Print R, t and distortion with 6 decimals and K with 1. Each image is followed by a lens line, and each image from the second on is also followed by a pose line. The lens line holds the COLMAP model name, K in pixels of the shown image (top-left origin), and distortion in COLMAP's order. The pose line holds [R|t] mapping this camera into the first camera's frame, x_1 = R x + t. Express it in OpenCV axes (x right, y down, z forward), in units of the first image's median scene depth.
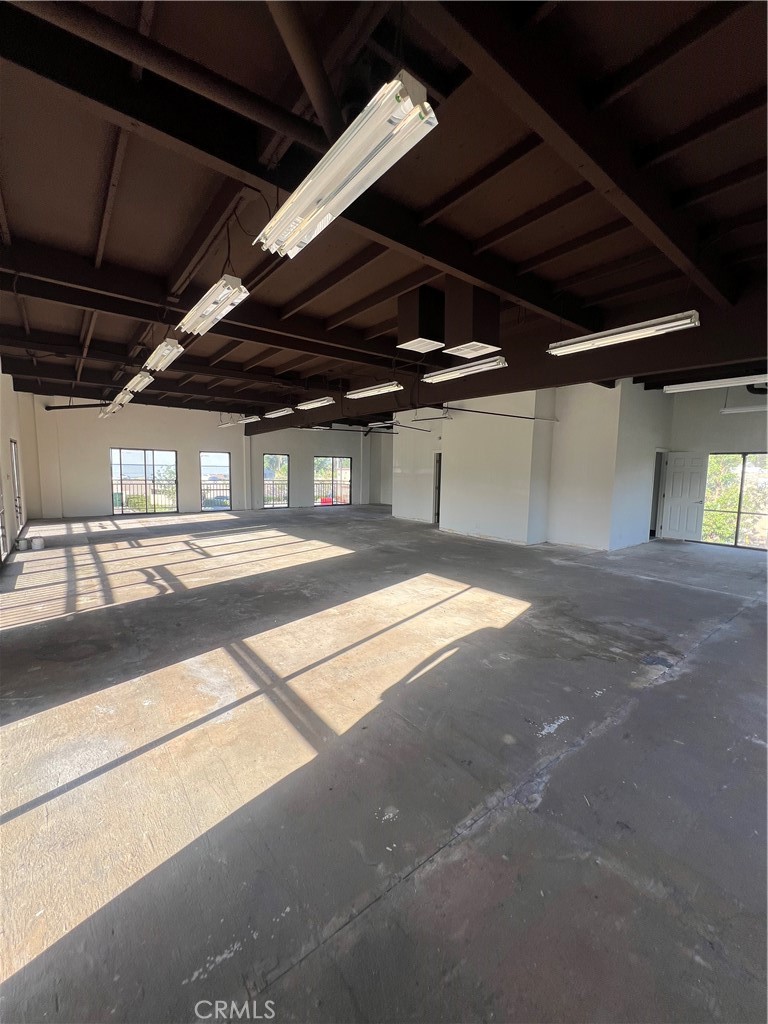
lens RADIAL K [[410.9, 0, 384.5], [0, 410.9, 512.2], [0, 0, 1]] dist [0.000353, 0.000007]
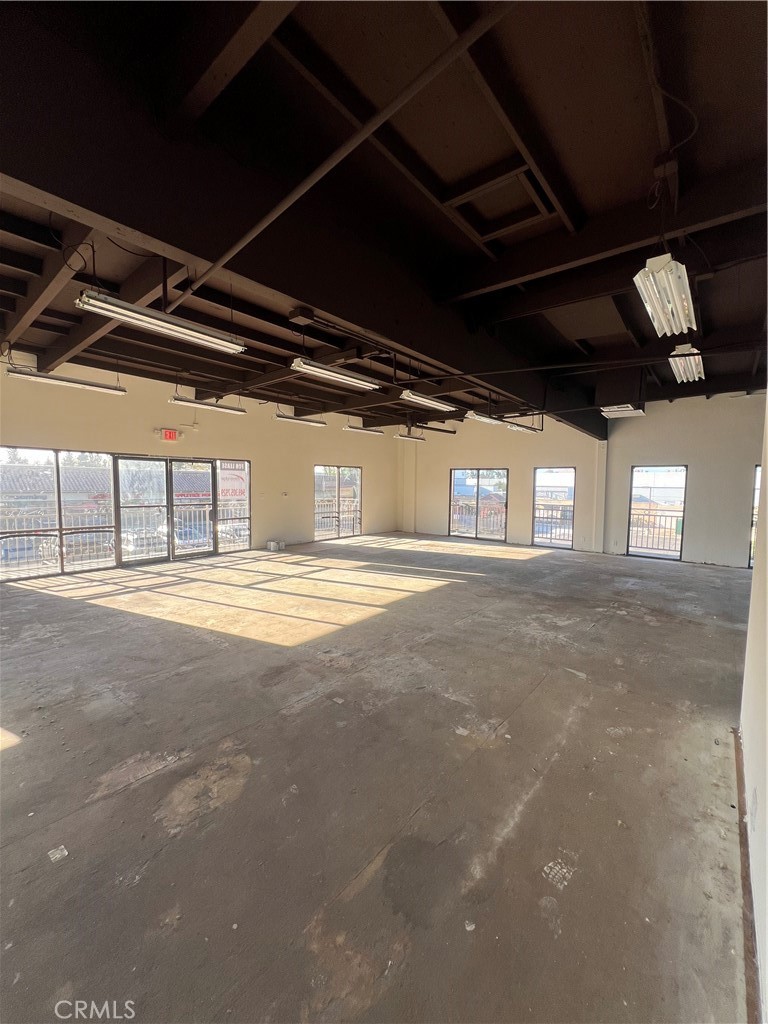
lens RADIAL K [[410.9, 0, 384.1], [0, 410.9, 513.0], [0, 0, 1]] dist [0.000353, 0.000007]
pose [[0.205505, 0.051770, -0.977286, 0.267888], [-0.102099, 0.994285, 0.031201, -0.059063], [0.973316, 0.093368, 0.209616, 0.579714]]
